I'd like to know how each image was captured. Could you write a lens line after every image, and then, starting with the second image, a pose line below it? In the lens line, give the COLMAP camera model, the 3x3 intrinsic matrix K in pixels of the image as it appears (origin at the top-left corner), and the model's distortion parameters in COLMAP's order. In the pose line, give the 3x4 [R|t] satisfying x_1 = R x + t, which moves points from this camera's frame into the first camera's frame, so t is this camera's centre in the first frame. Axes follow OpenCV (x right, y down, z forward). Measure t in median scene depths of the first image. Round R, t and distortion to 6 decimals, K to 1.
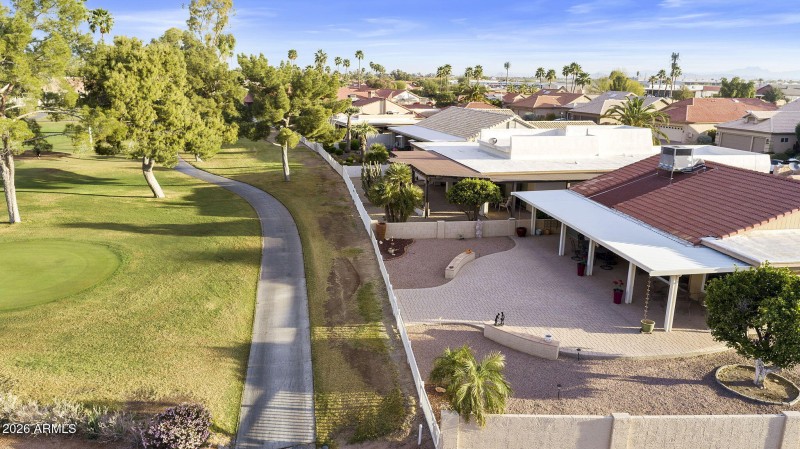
lens RADIAL K [[589.8, 0, 400.0], [0, 589.8, 208.2], [0, 0, 1]] dist [-0.007892, 0.001097]
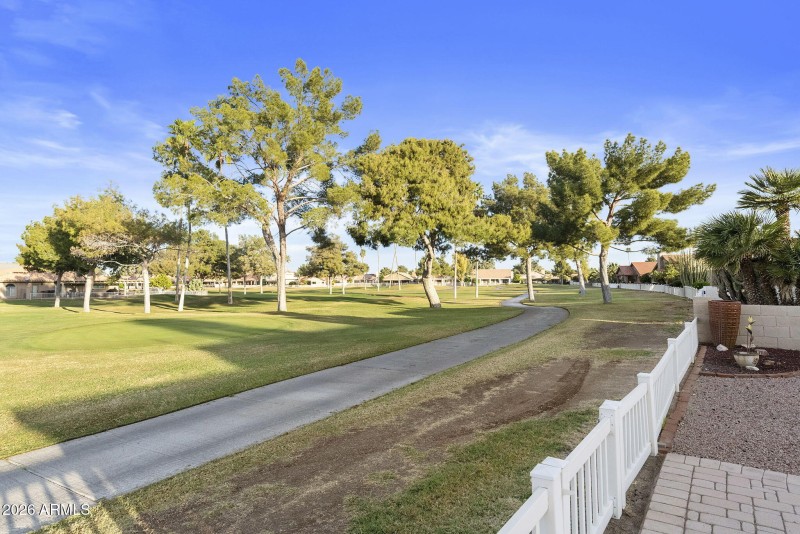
lens RADIAL K [[459.7, 0, 375.7], [0, 459.7, 265.4], [0, 0, 1]] dist [0.000356, 0.000280]
pose [[0.700322, -0.050247, -0.712056, 0.021320], [-0.134039, 0.970519, -0.200315, 0.084237], [0.701129, 0.235729, 0.672941, 0.566130]]
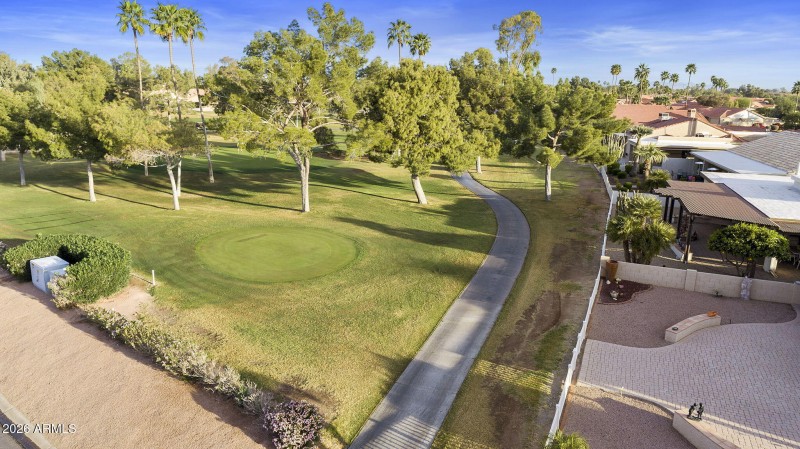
lens RADIAL K [[570.4, 0, 371.8], [0, 570.4, 201.7], [0, 0, 1]] dist [-0.007017, 0.000049]
pose [[0.832094, 0.108319, -0.543954, 0.110638], [-0.123681, 0.992286, 0.008400, -0.022989], [0.540668, 0.060287, 0.839073, 0.069627]]
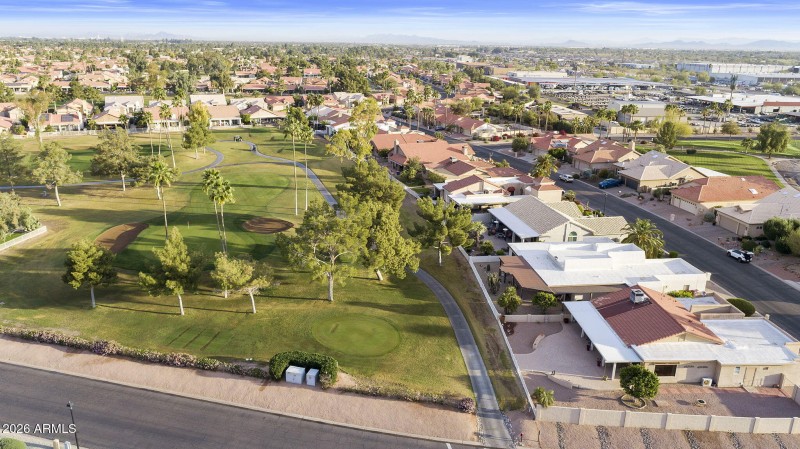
lens RADIAL K [[589.8, 0, 400.0], [0, 589.8, 208.2], [0, 0, 1]] dist [-0.007892, 0.001097]
pose [[0.994219, 0.035967, -0.101167, -0.188545], [-0.030648, 0.998089, 0.053651, -0.444308], [0.102903, -0.050240, 0.993422, -1.138426]]
